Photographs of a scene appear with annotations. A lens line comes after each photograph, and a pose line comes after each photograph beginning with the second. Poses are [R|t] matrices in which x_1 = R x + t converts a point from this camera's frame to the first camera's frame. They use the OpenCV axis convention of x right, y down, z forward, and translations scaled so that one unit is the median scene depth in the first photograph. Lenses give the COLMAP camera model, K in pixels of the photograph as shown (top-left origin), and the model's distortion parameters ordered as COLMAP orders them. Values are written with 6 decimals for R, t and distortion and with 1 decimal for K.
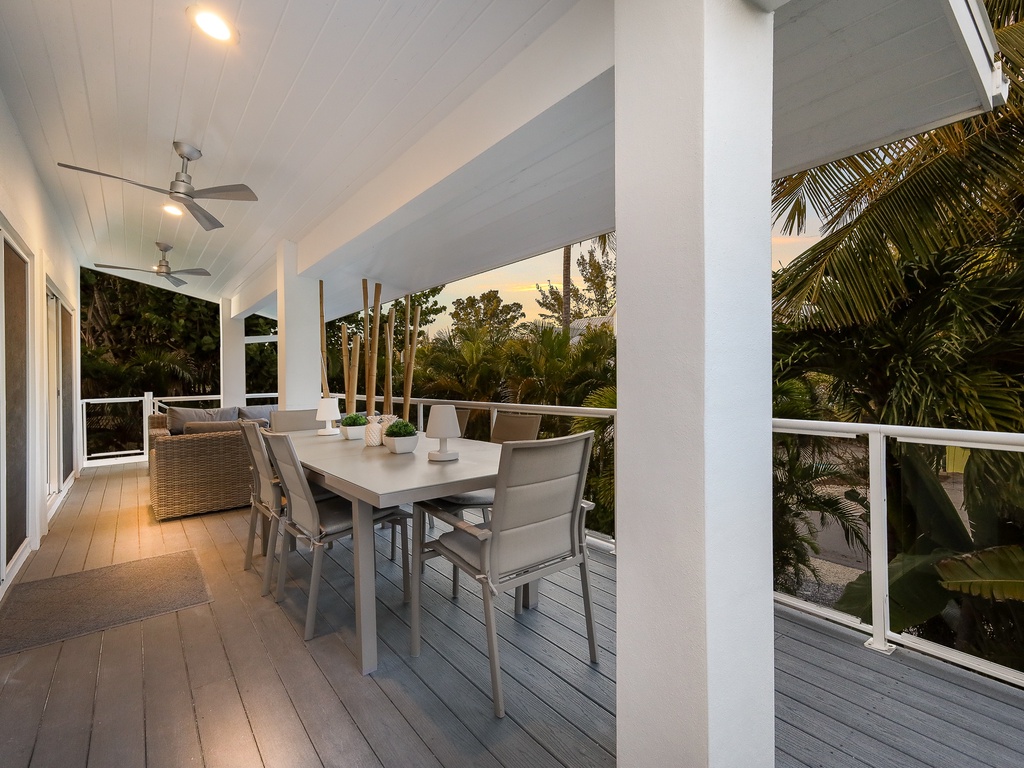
lens RADIAL K [[492.4, 0, 510.9], [0, 492.4, 374.6], [0, 0, 1]] dist [0.002038, 0.000458]
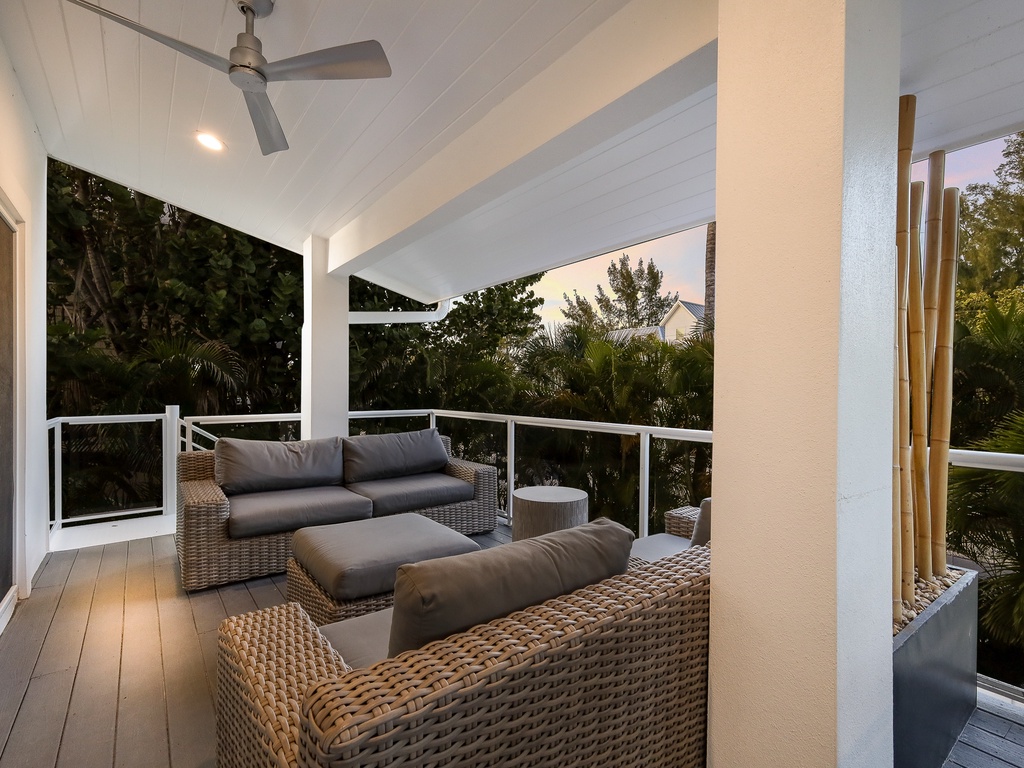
lens RADIAL K [[492.4, 0, 509.8], [0, 492.4, 390.7], [0, 0, 1]] dist [0.002038, 0.000458]
pose [[0.999802, 0.018117, -0.008267, -0.347734], [-0.018085, 0.999829, 0.003873, 0.008997], [0.008336, -0.003723, 0.999958, 0.442047]]
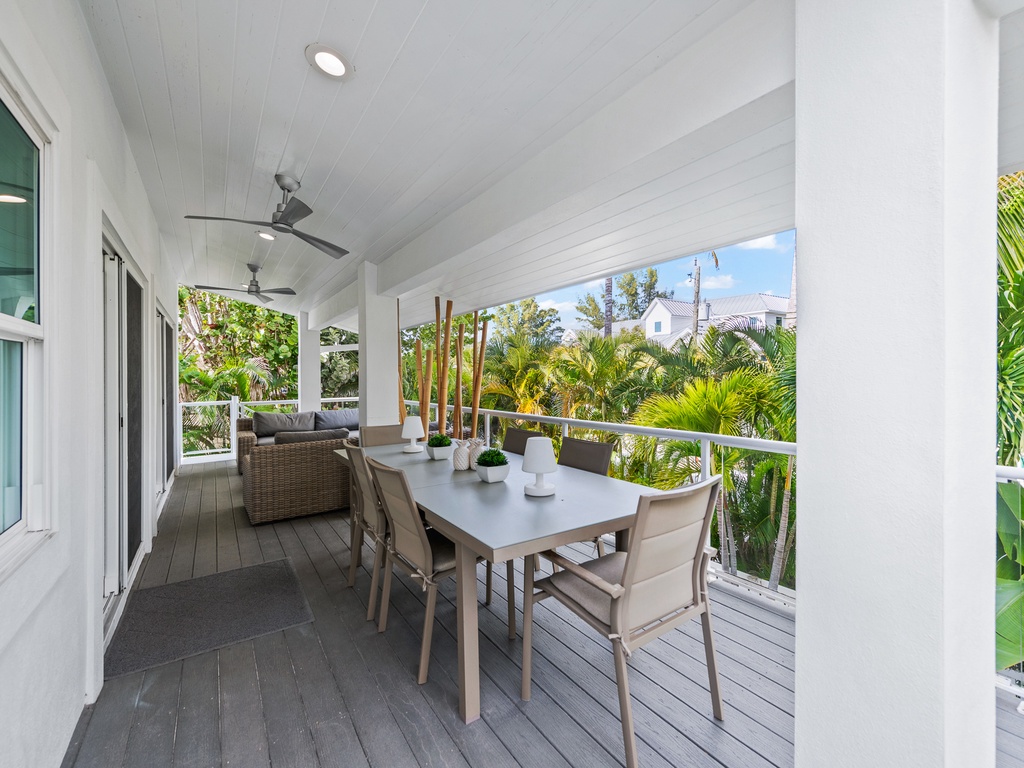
lens RADIAL K [[454.5, 0, 513.8], [0, 454.5, 374.7], [0, 0, 1]] dist [-0.003260, 0.000237]
pose [[0.997624, 0.004971, -0.068717, -0.042035], [-0.004795, 0.999985, 0.002733, -0.019489], [0.068730, -0.002397, 0.997632, 0.026670]]
